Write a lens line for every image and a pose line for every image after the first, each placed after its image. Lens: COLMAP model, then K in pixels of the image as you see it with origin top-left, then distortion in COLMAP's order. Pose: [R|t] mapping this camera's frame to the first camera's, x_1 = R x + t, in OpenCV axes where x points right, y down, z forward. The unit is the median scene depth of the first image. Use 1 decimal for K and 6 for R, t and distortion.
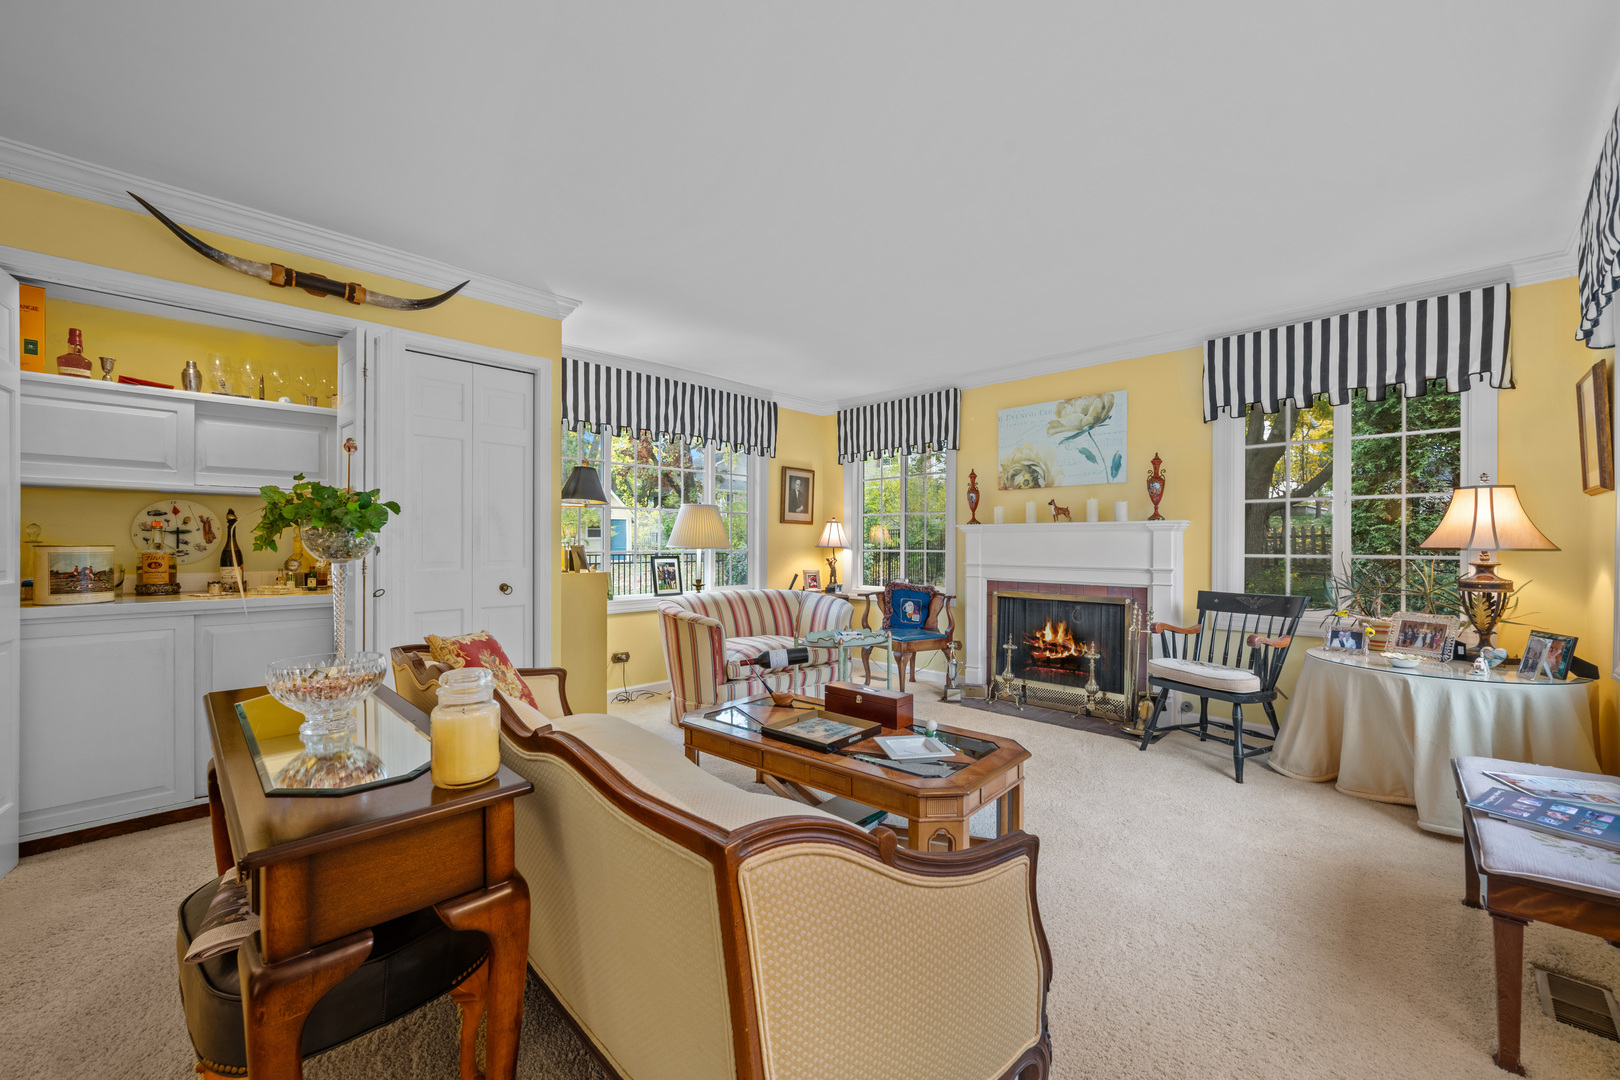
lens RADIAL K [[642.0, 0, 810.0], [0, 642.0, 540.0], [0, 0, 1]] dist [0.000638, -0.000414]
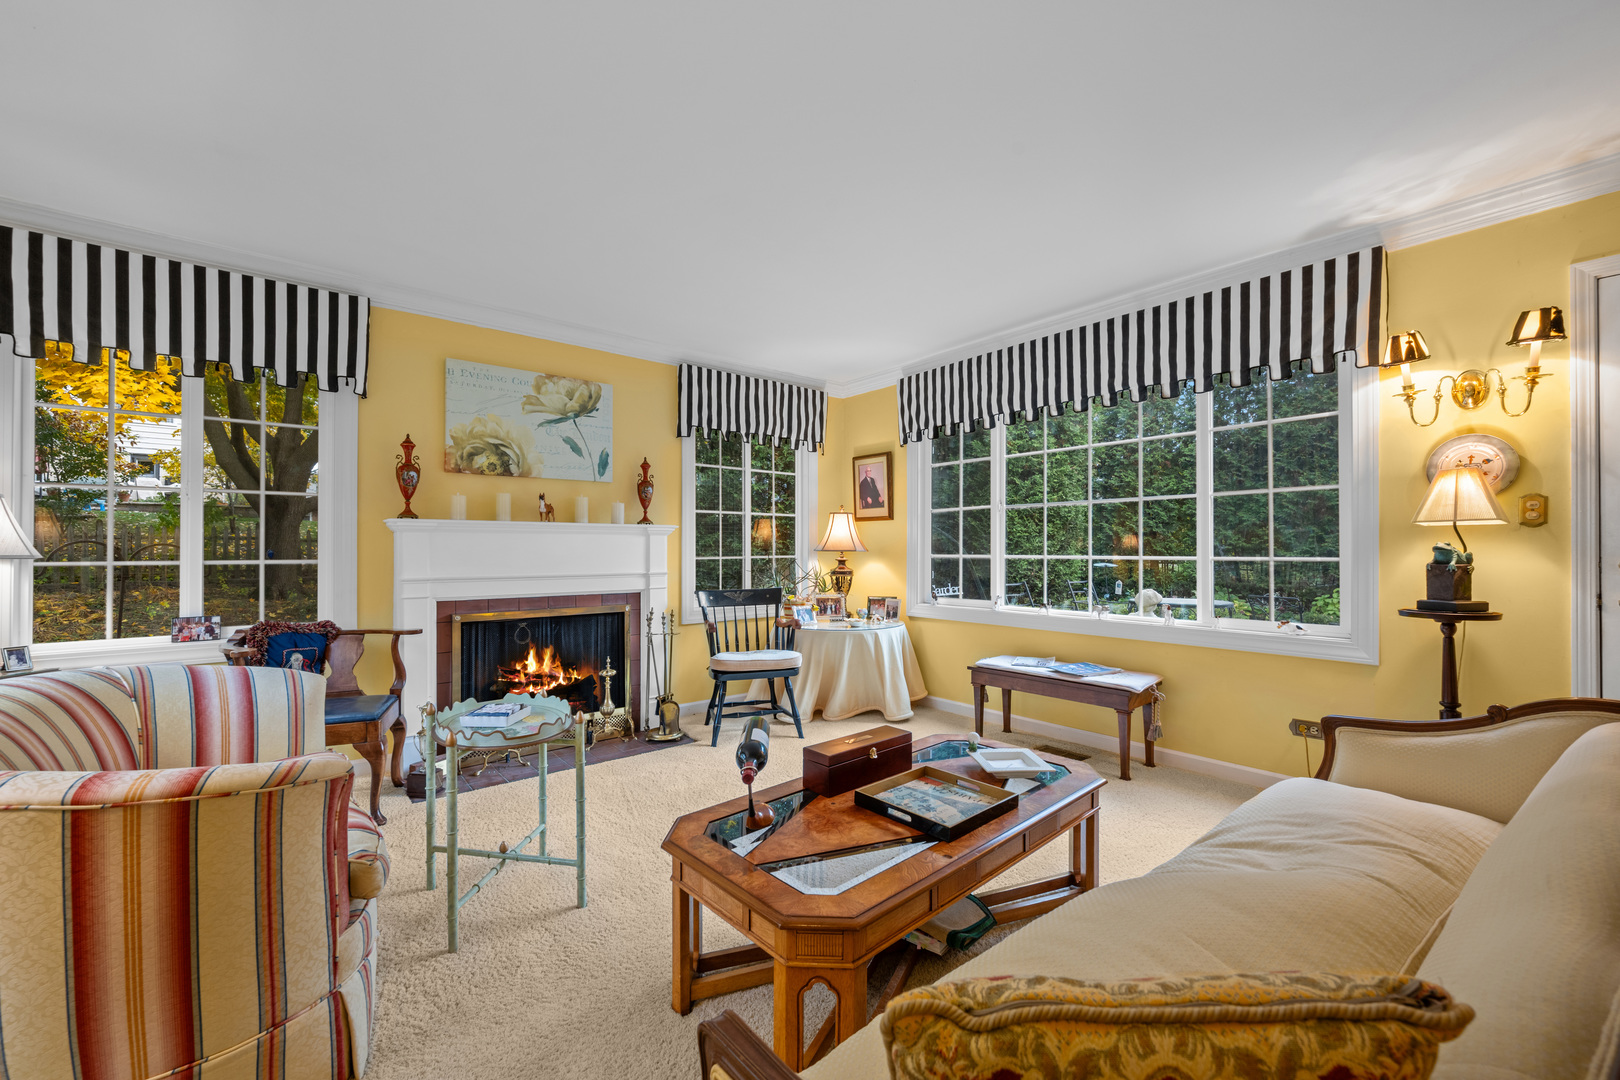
lens RADIAL K [[657.6, 0, 810.0], [0, 657.6, 540.0], [0, 0, 1]] dist [0.000083, -0.000112]
pose [[0.103184, 0.012105, 0.994589, -0.411168], [-0.003894, 0.999923, -0.011766, 0.004492], [-0.994655, -0.002659, 0.103223, 0.573428]]
